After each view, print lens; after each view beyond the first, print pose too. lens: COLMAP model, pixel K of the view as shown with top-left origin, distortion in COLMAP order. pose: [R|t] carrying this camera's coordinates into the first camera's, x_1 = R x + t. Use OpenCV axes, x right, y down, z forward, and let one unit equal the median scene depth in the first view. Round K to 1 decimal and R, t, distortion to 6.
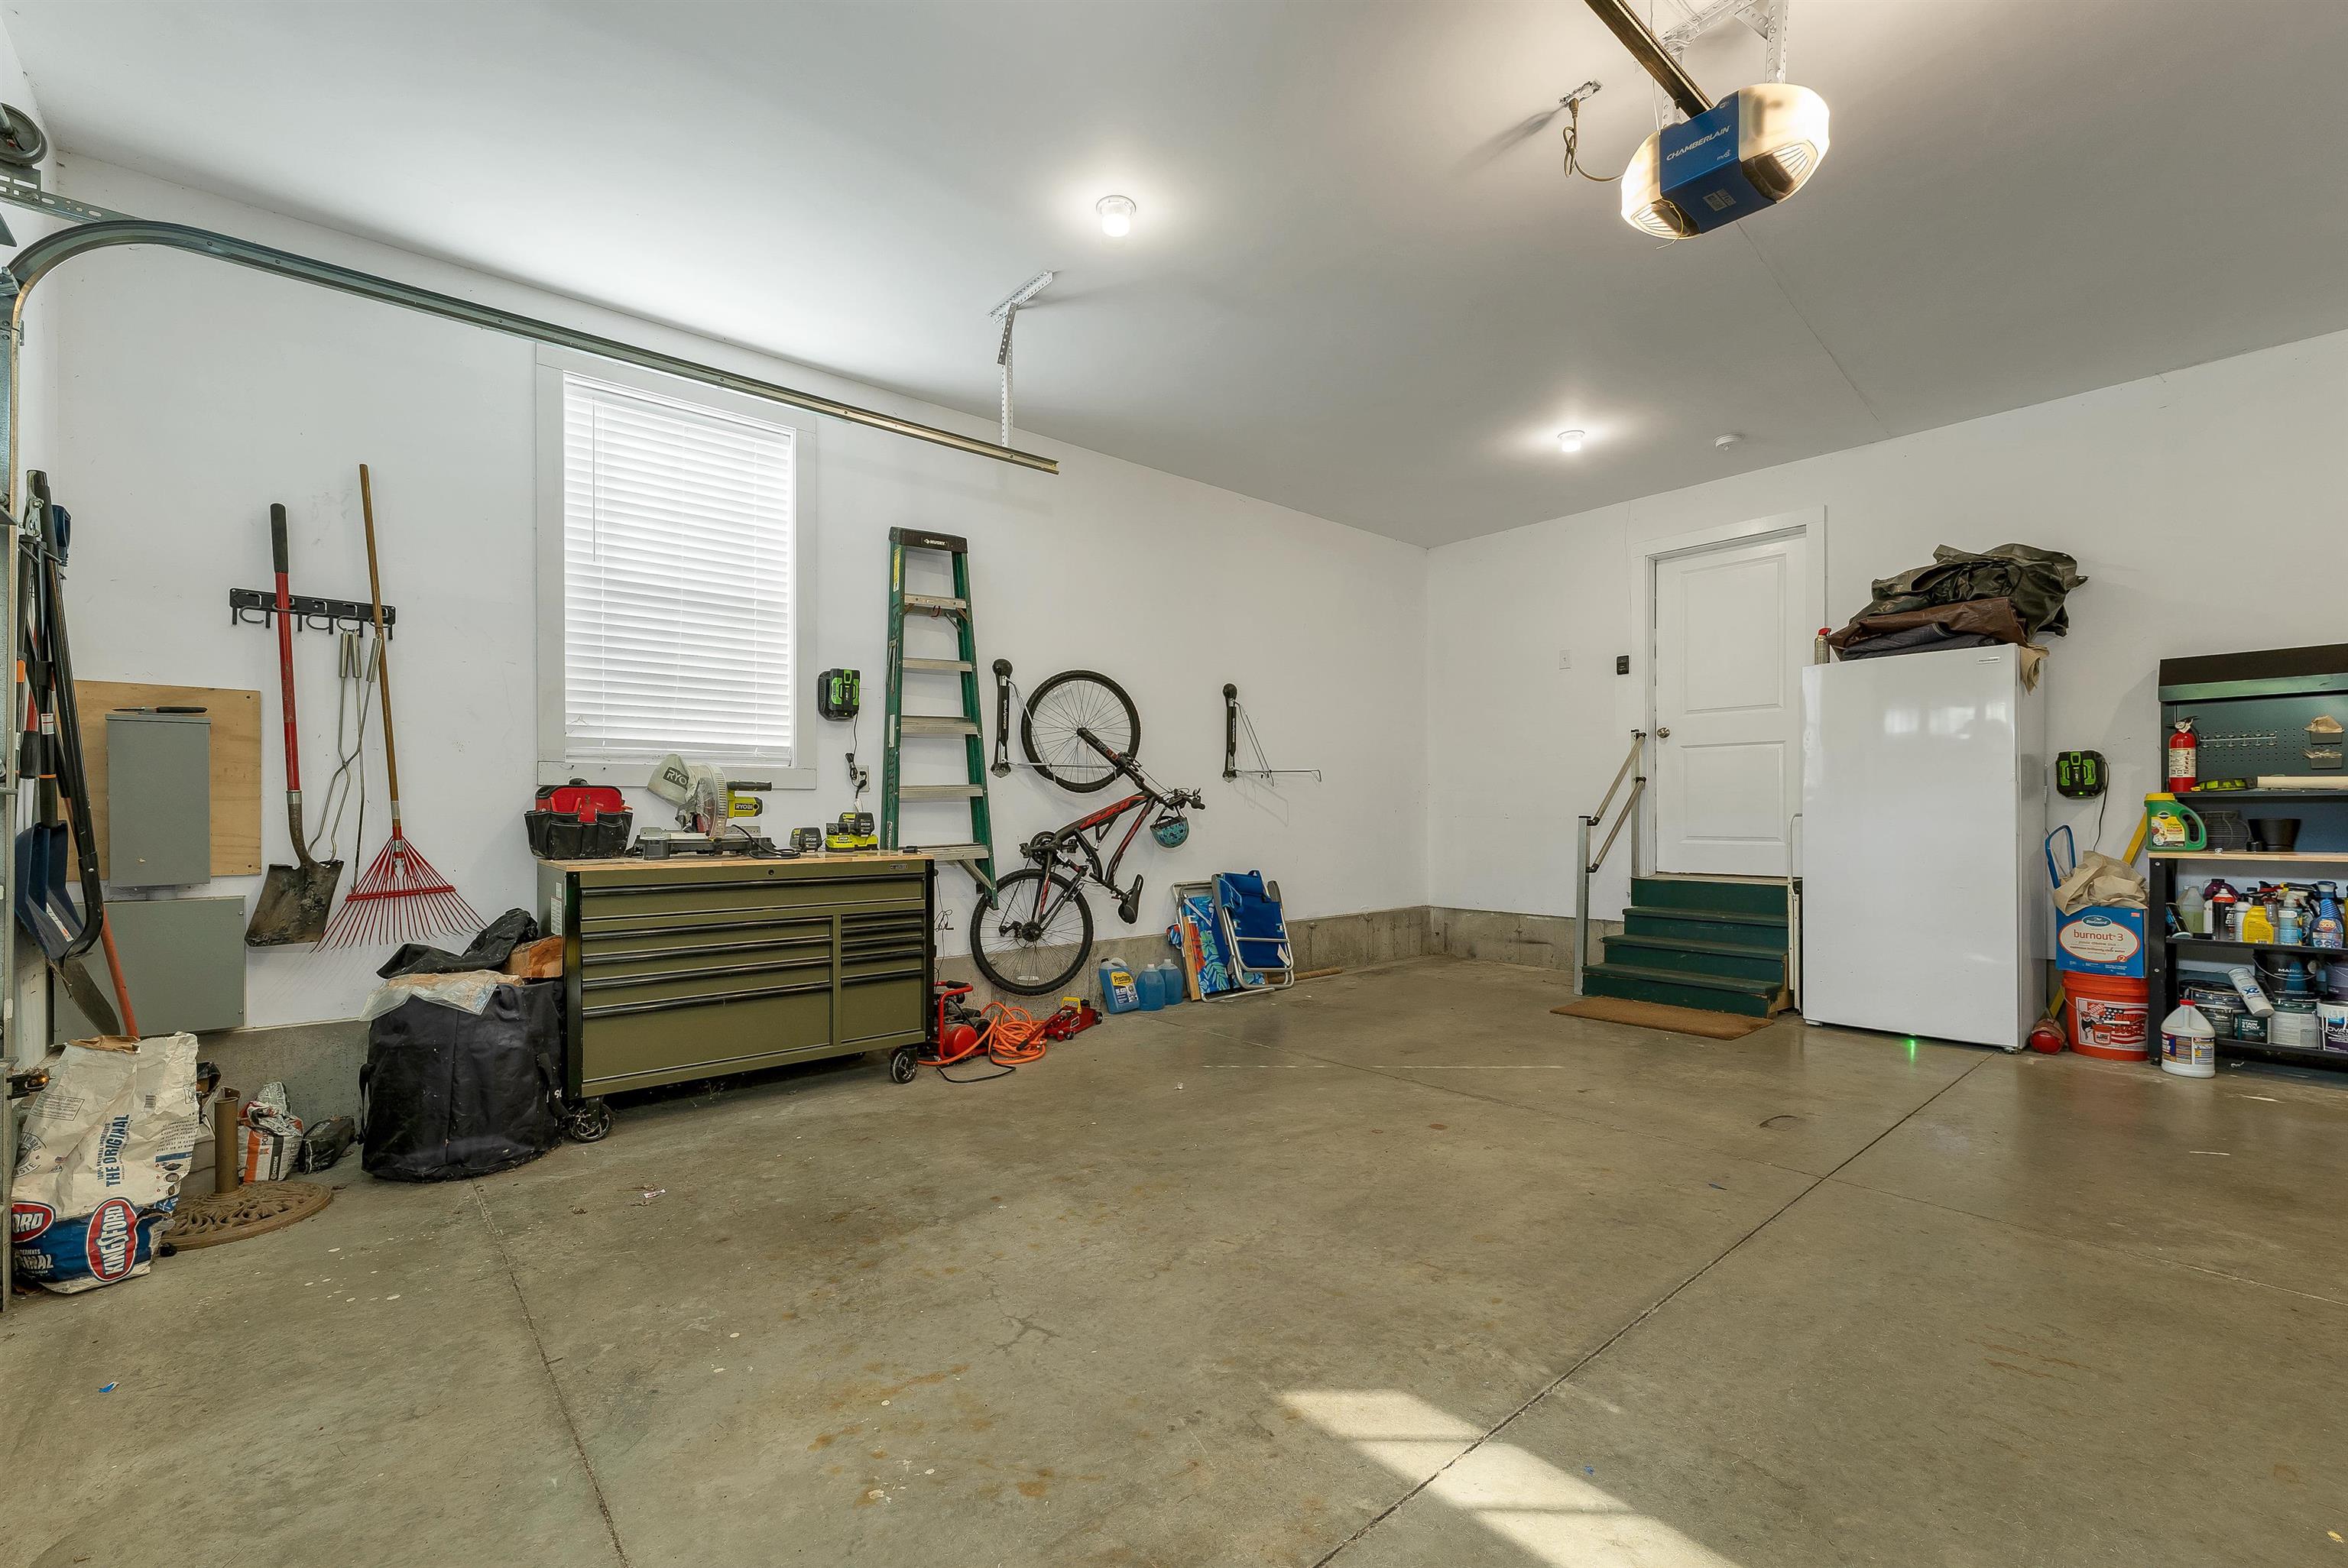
lens RADIAL K [[981.8, 0, 1175.7], [0, 981.8, 822.4], [0, 0, 1]] dist [-0.001026, -0.000363]
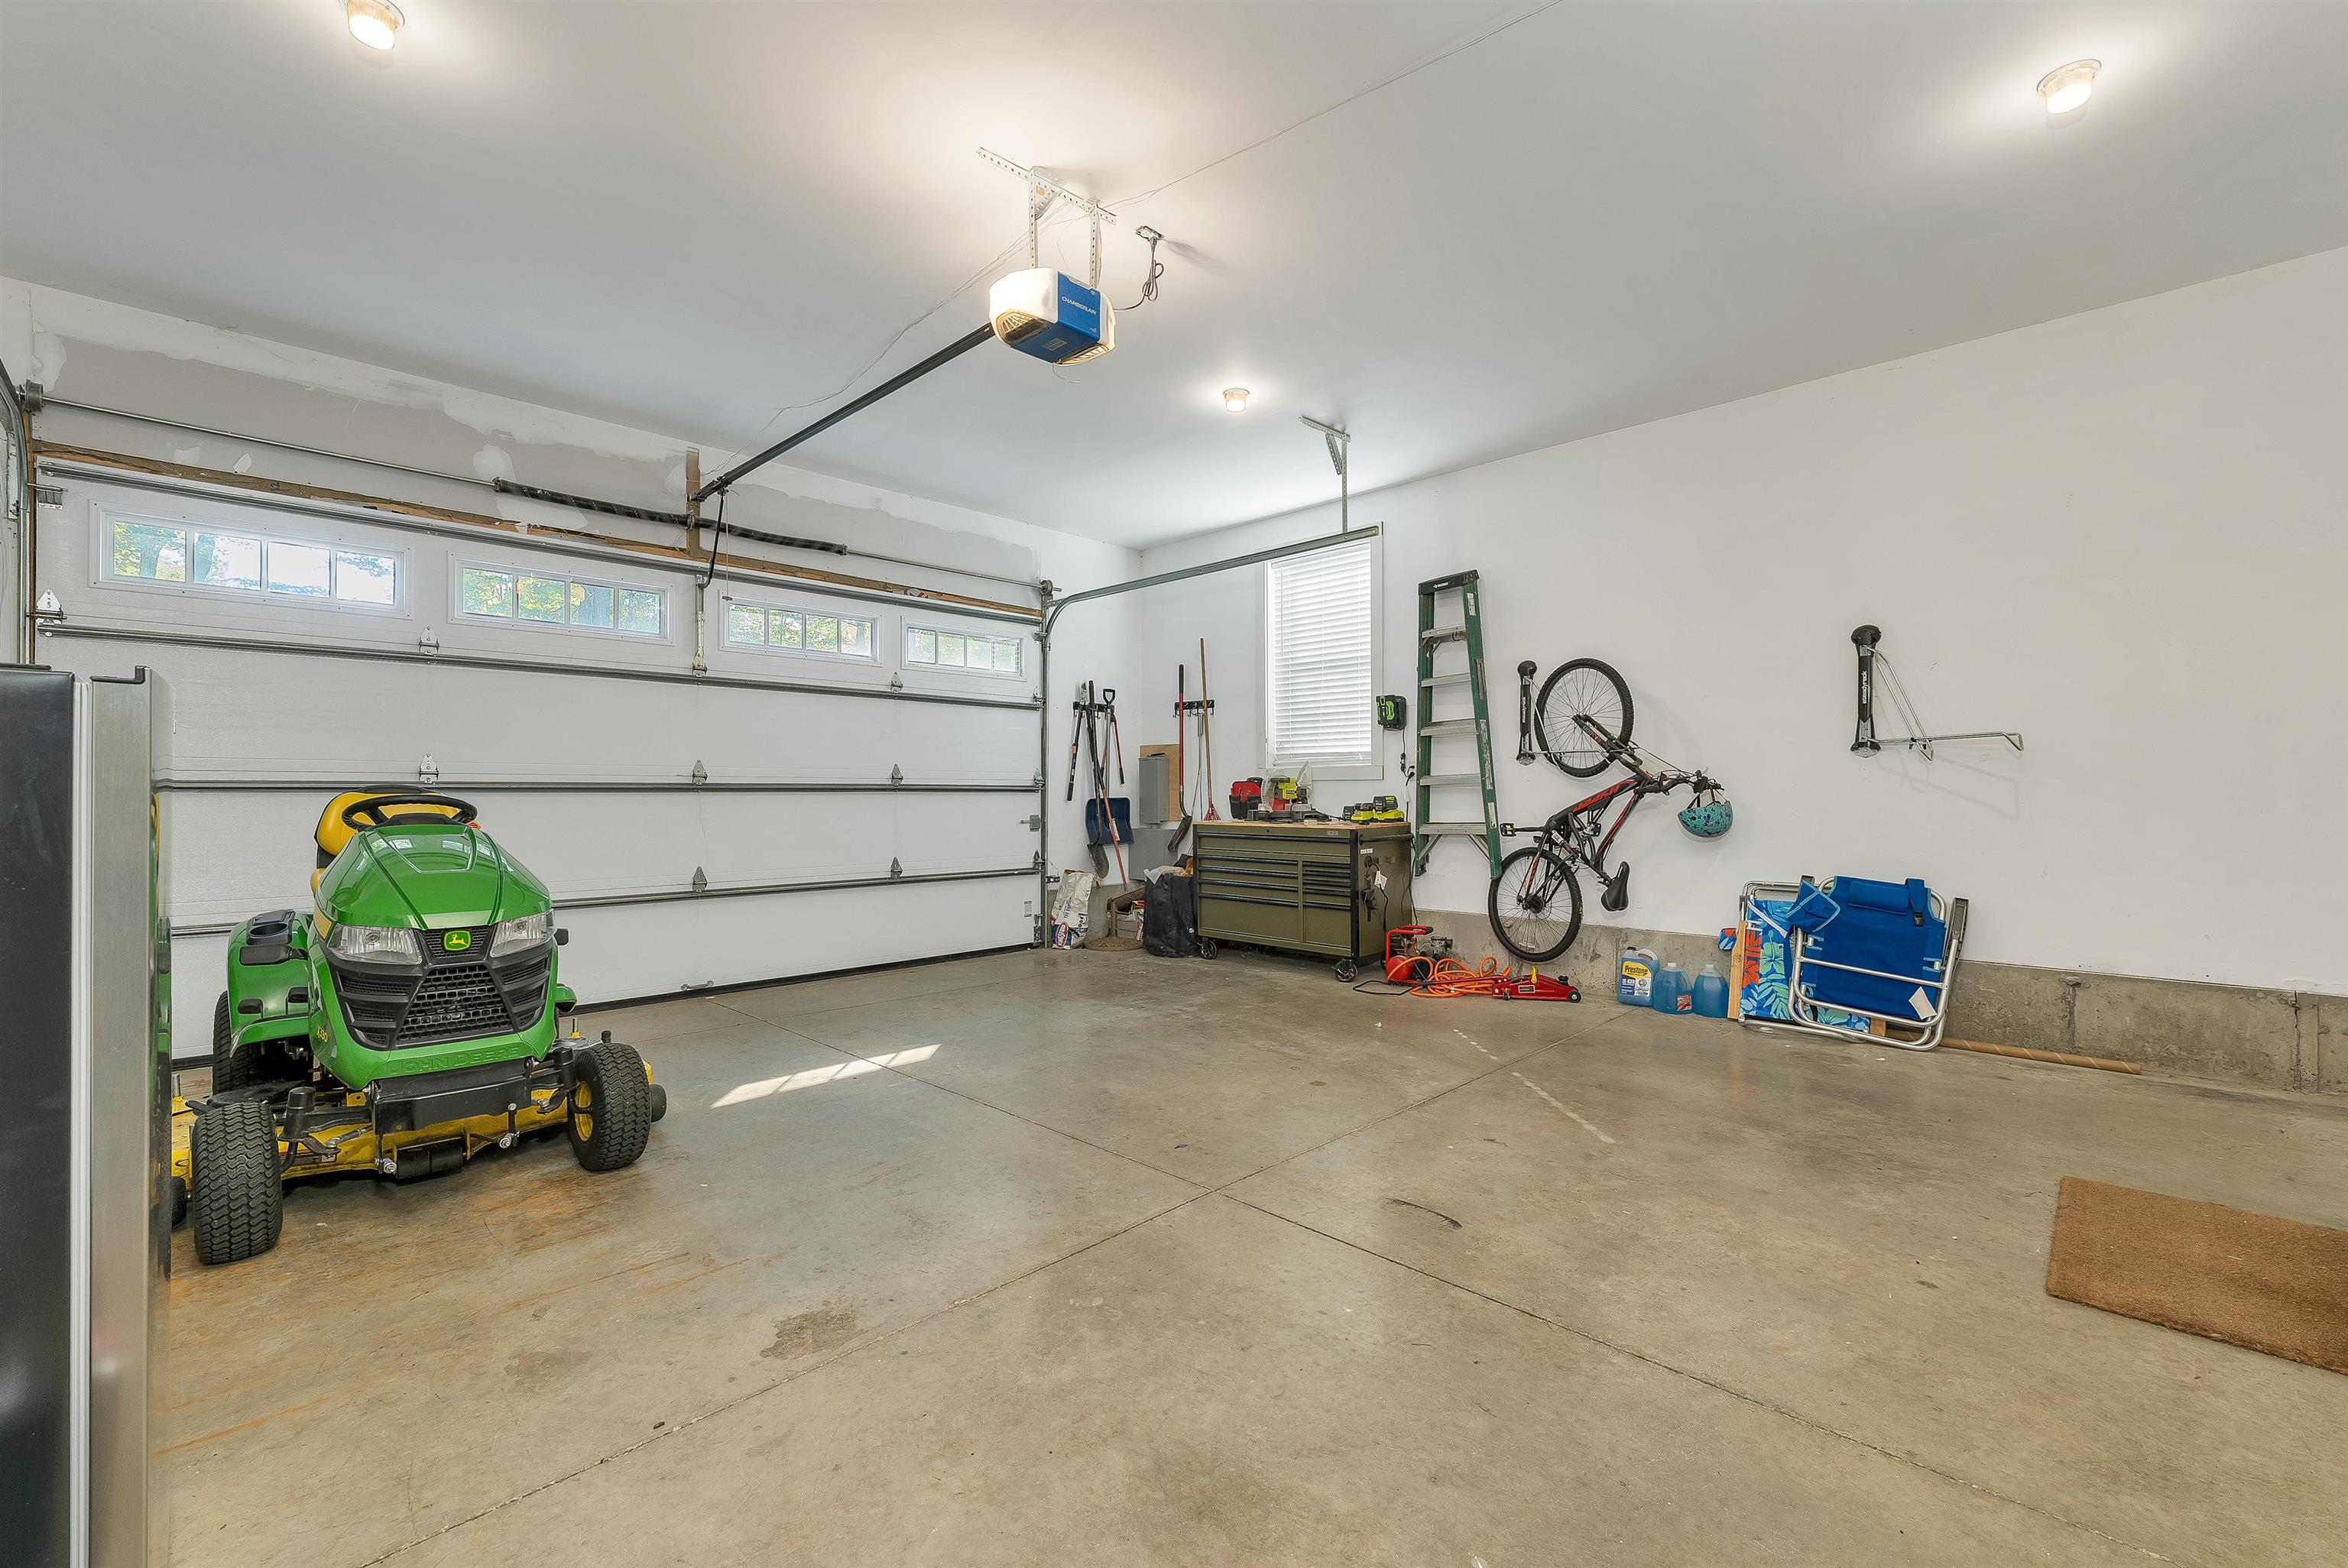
lens RADIAL K [[962.3, 0, 1172.3], [0, 962.3, 801.0], [0, 0, 1]] dist [-0.000783, -0.000522]
pose [[0.087218, 0.011284, -0.996125, 0.956477], [-0.010420, 0.999891, 0.010414, -0.012499], [0.996135, 0.009471, 0.087326, 0.532883]]
